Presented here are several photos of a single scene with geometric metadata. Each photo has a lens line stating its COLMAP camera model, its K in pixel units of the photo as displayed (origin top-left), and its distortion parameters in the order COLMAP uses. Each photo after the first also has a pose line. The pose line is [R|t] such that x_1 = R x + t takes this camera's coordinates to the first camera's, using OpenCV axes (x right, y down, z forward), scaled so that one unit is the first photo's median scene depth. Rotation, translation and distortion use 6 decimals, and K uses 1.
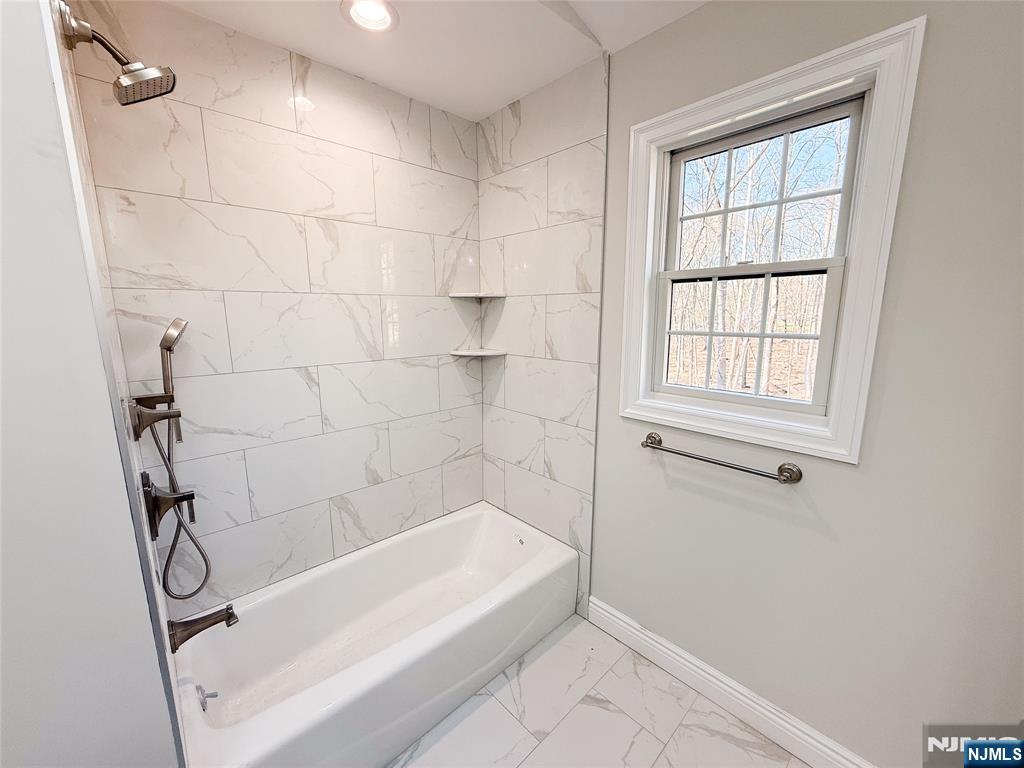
lens RADIAL K [[407.3, 0, 511.8], [0, 407.3, 386.3], [0, 0, 1]] dist [0.000583, -0.000352]
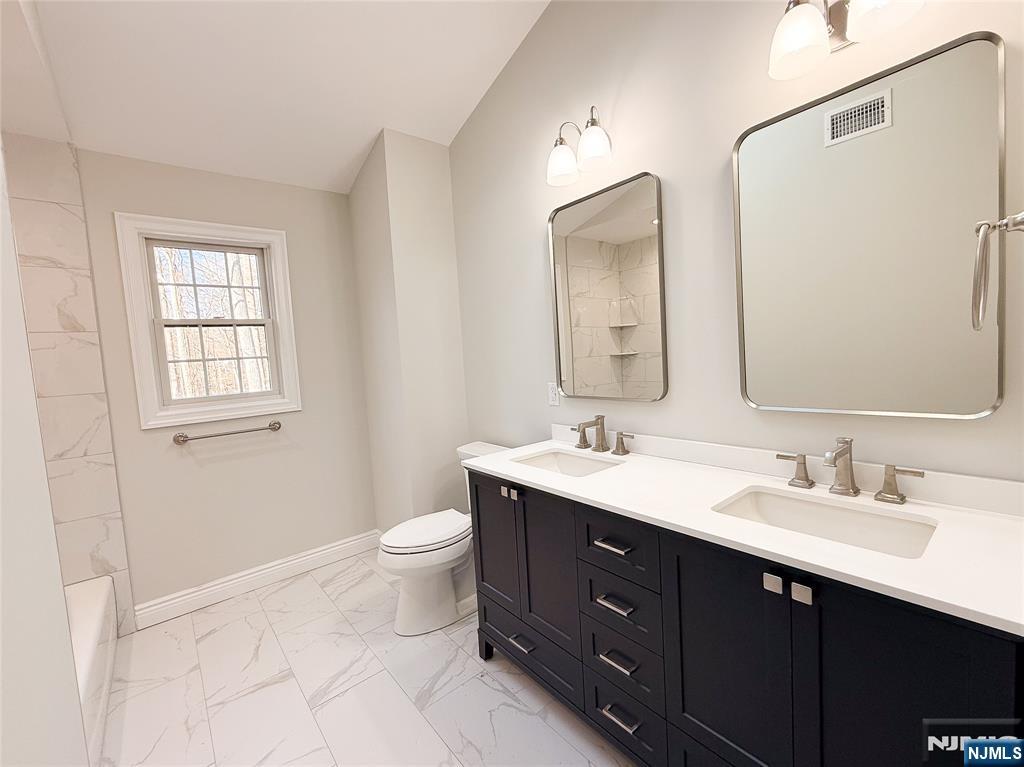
lens RADIAL K [[435.7, 0, 515.1], [0, 435.7, 384.3], [0, 0, 1]] dist [-0.001334, -0.000415]
pose [[0.056971, -0.079882, 0.995175, -1.061147], [0.227573, 0.971592, 0.064961, 0.119385], [-0.972093, 0.222774, 0.073532, -0.252493]]
